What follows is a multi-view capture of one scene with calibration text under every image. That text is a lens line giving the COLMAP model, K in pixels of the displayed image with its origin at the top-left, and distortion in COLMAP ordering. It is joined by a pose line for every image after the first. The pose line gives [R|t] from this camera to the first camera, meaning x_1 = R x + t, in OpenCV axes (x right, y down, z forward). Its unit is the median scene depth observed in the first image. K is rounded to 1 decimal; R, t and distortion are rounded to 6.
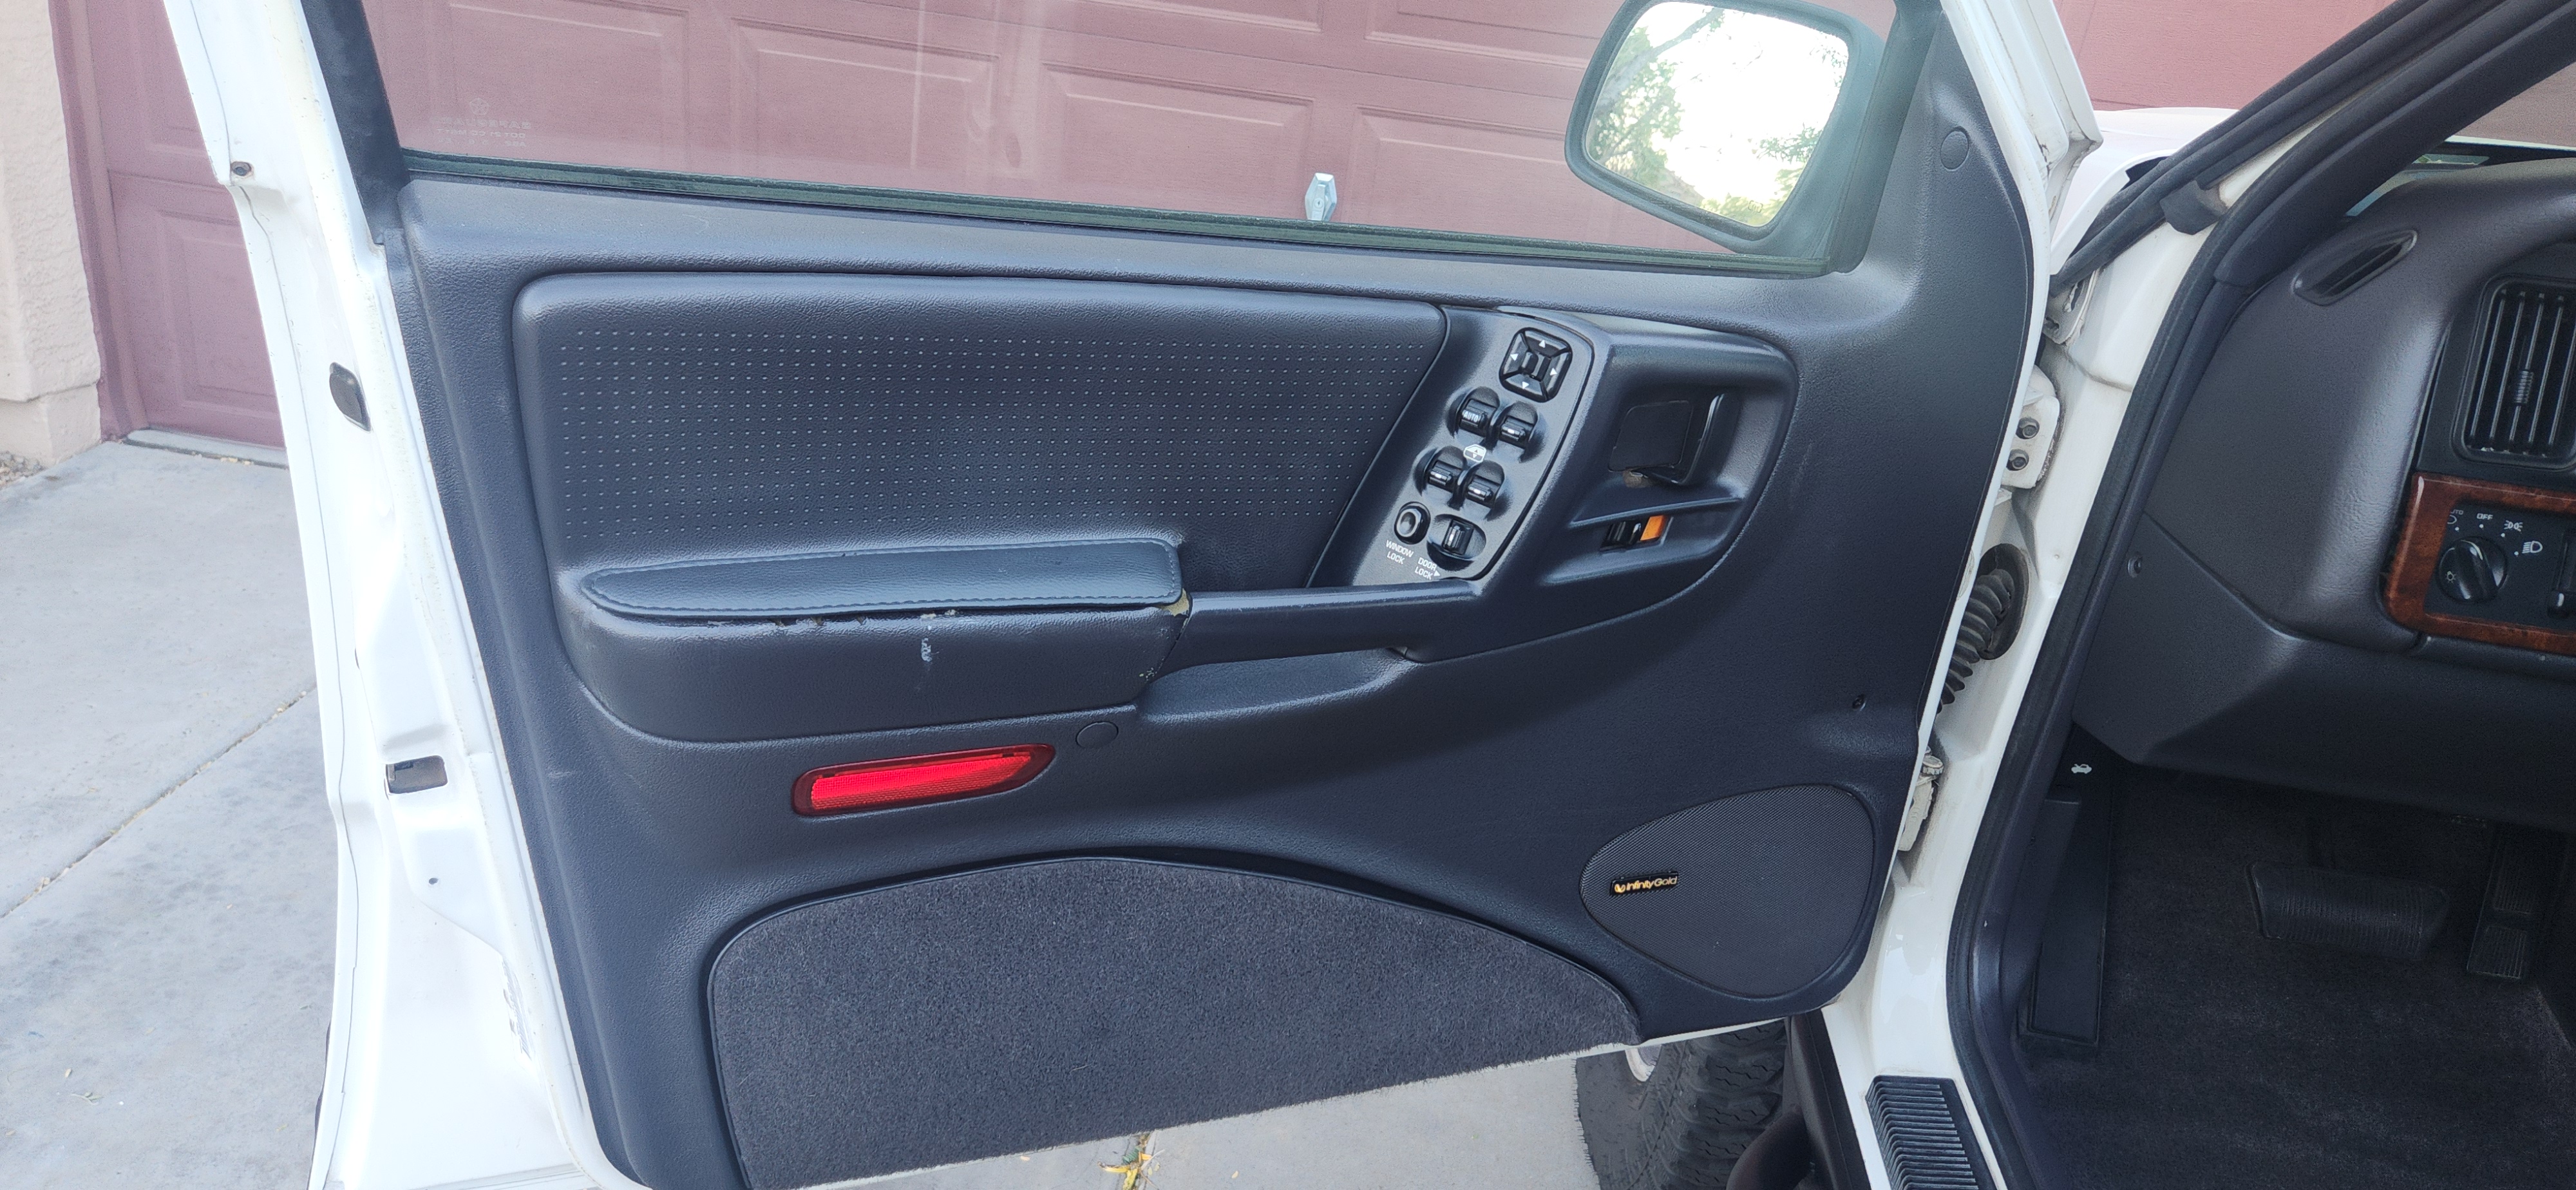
lens RADIAL K [[1652.3, 0, 1283.8], [0, 1652.3, 638.1], [0, 0, 1]] dist [0.002352, -0.027876]
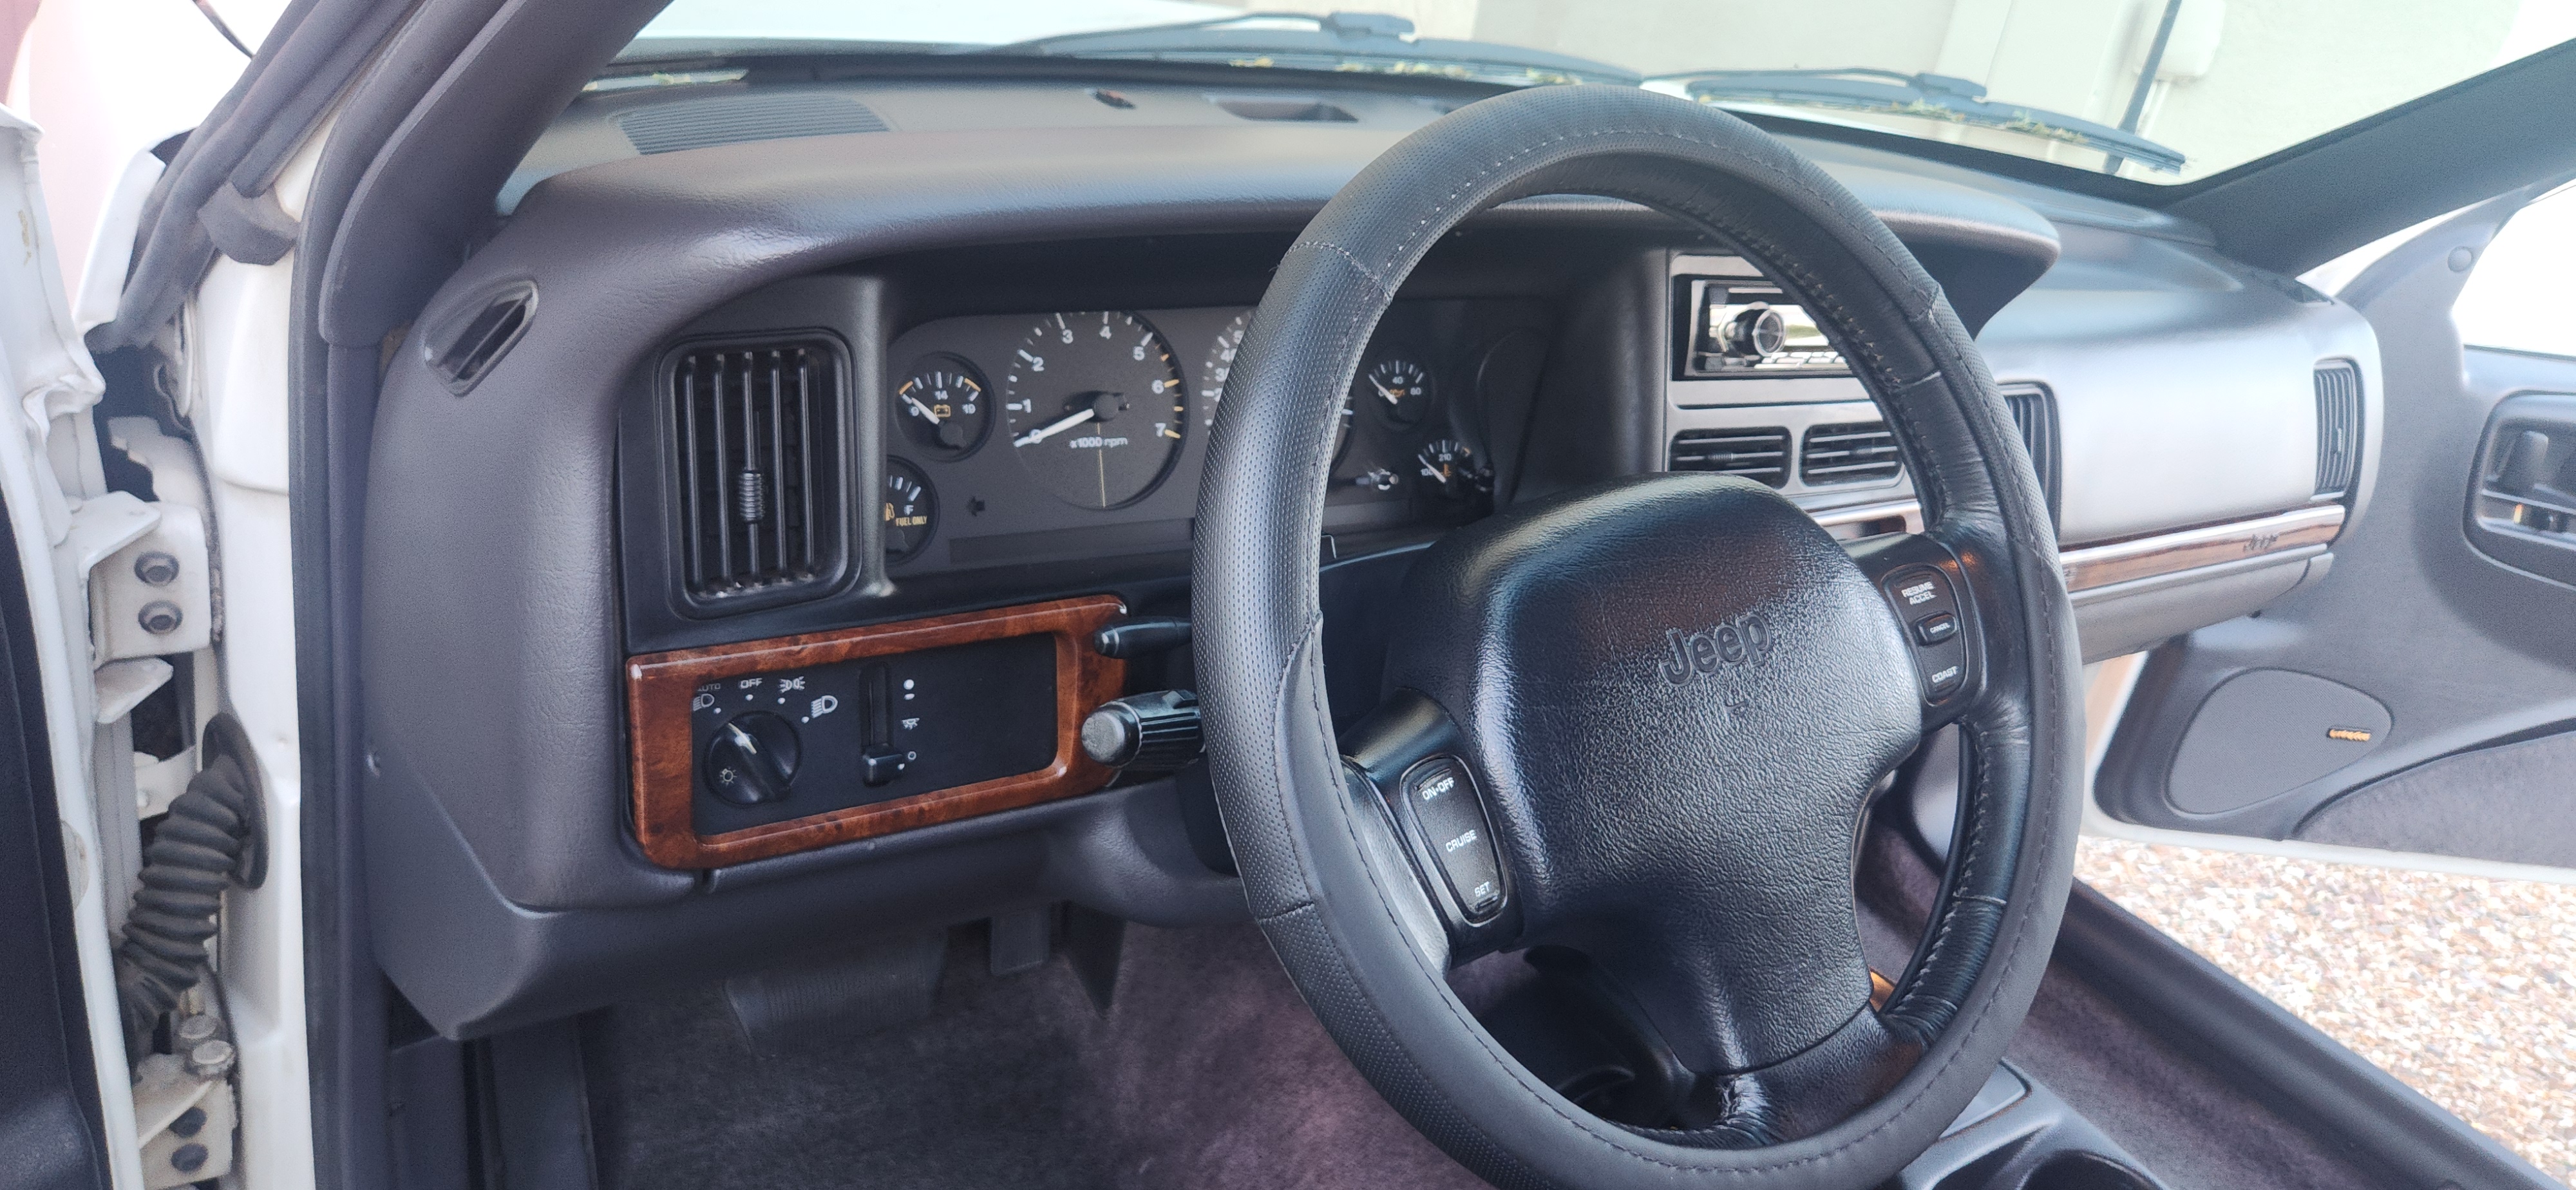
lens RADIAL K [[1652.3, 0, 1283.8], [0, 1652.3, 638.1], [0, 0, 1]] dist [0.002352, -0.027876]
pose [[0.718538, -0.263250, 0.643741, 0.450516], [0.177907, 0.964373, 0.195790, -0.188547], [-0.672348, -0.026157, 0.739772, 0.334693]]
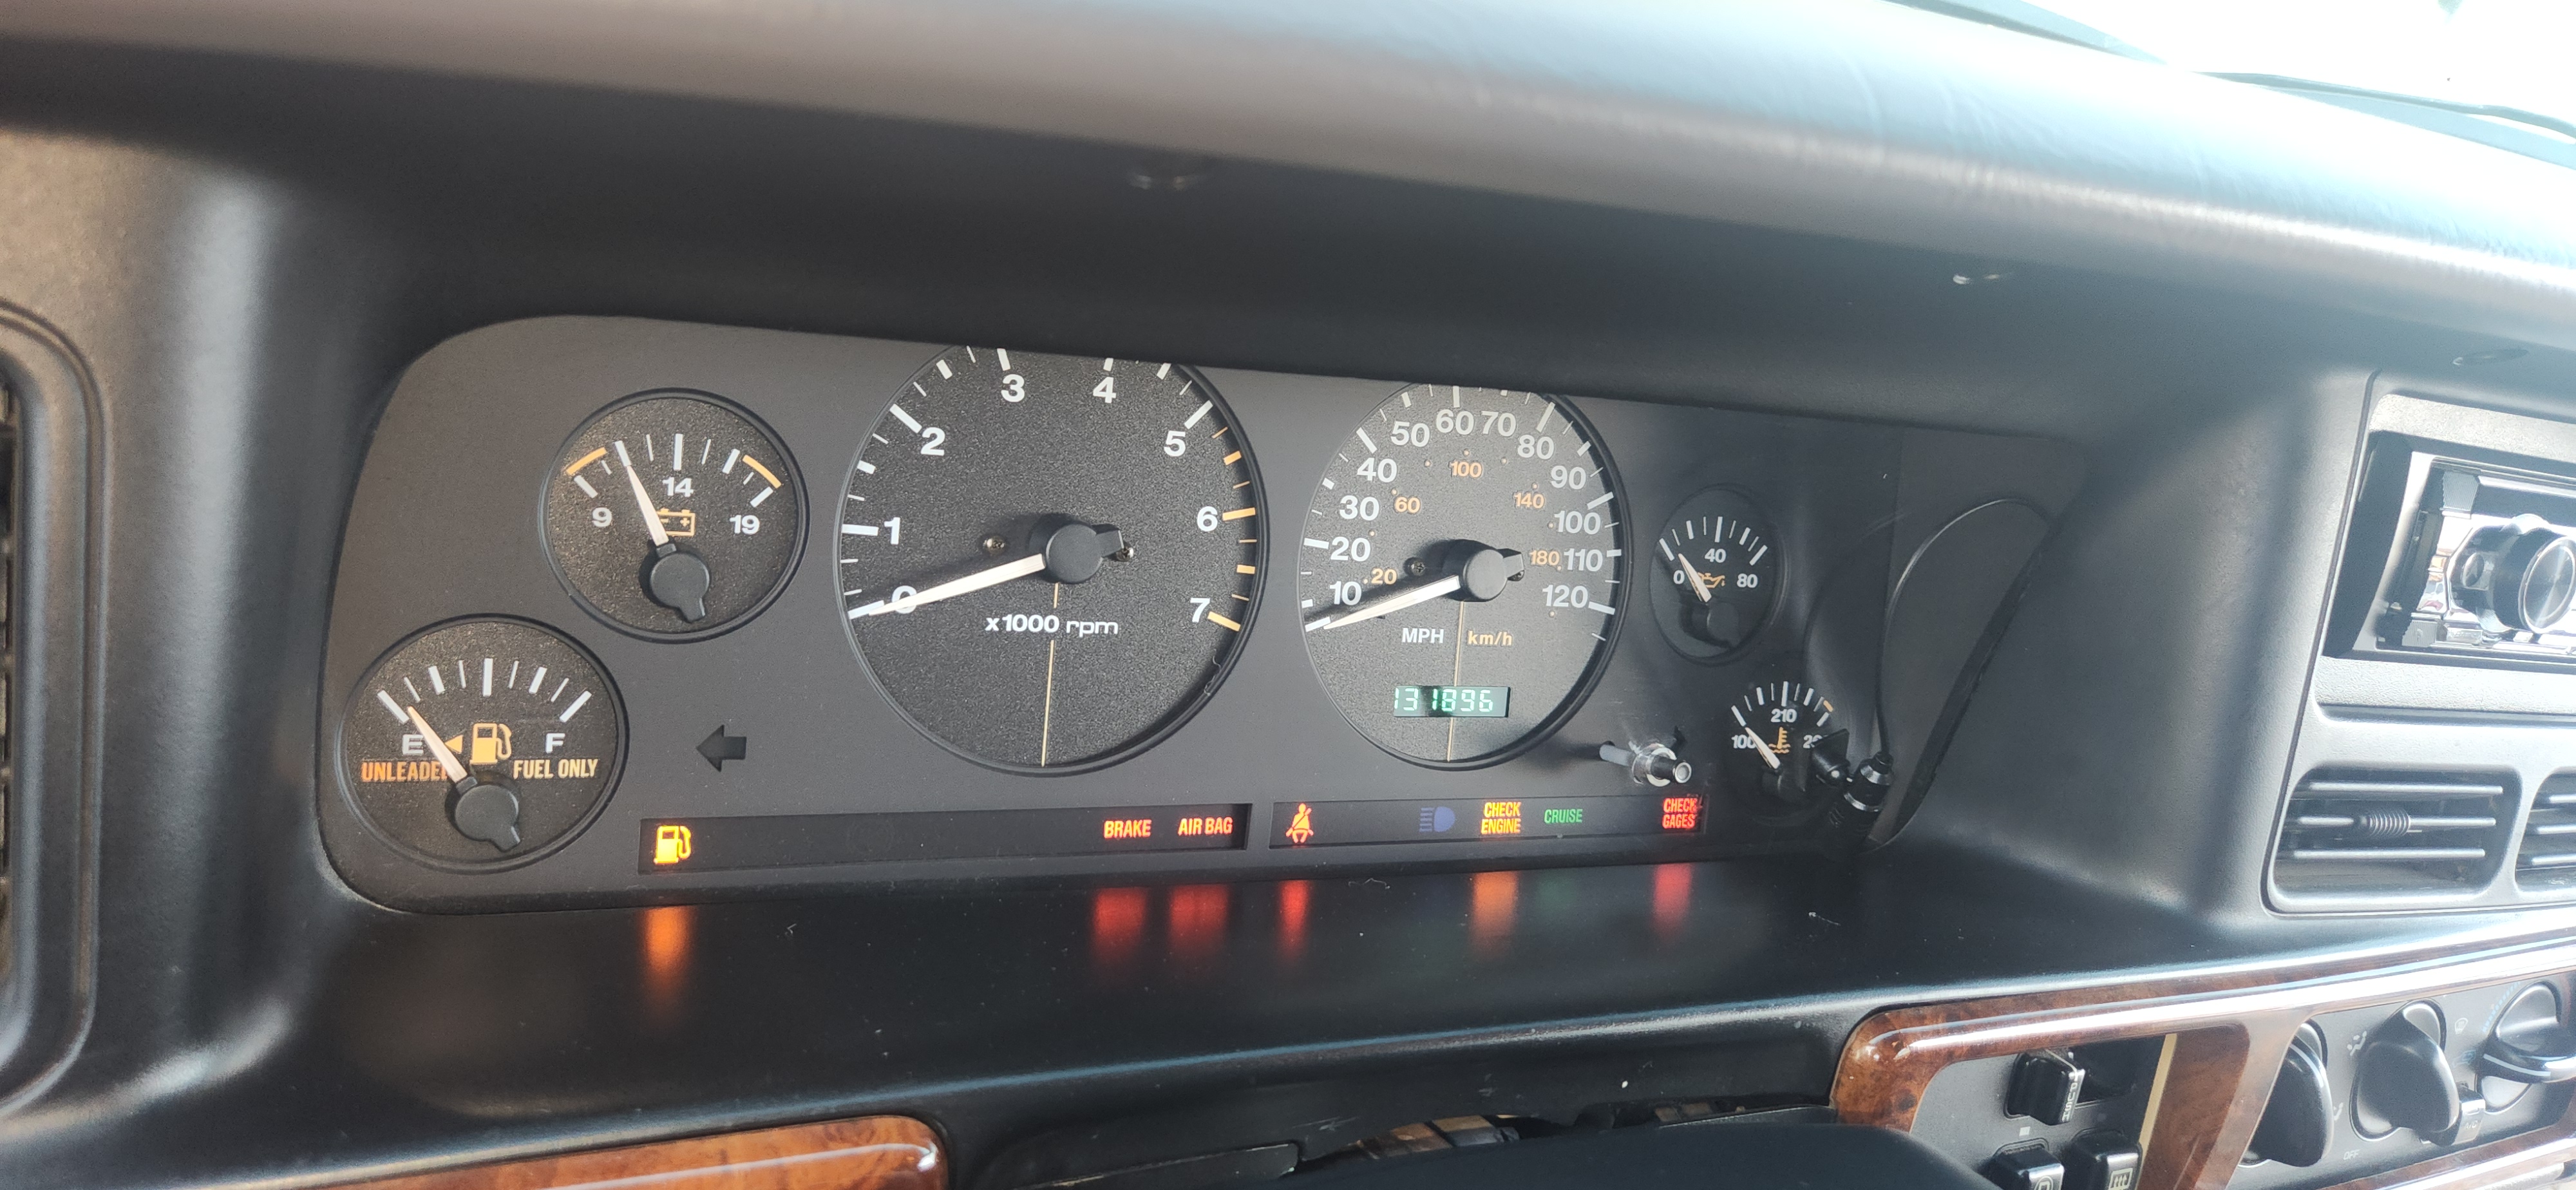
lens RADIAL K [[1652.3, 0, 1283.8], [0, 1652.3, 638.1], [0, 0, 1]] dist [0.002352, -0.027876]
pose [[0.822634, -0.134399, 0.552458, 0.714237], [0.046168, 0.984242, 0.170695, -0.195153], [-0.566694, -0.114913, 0.815876, 0.608136]]
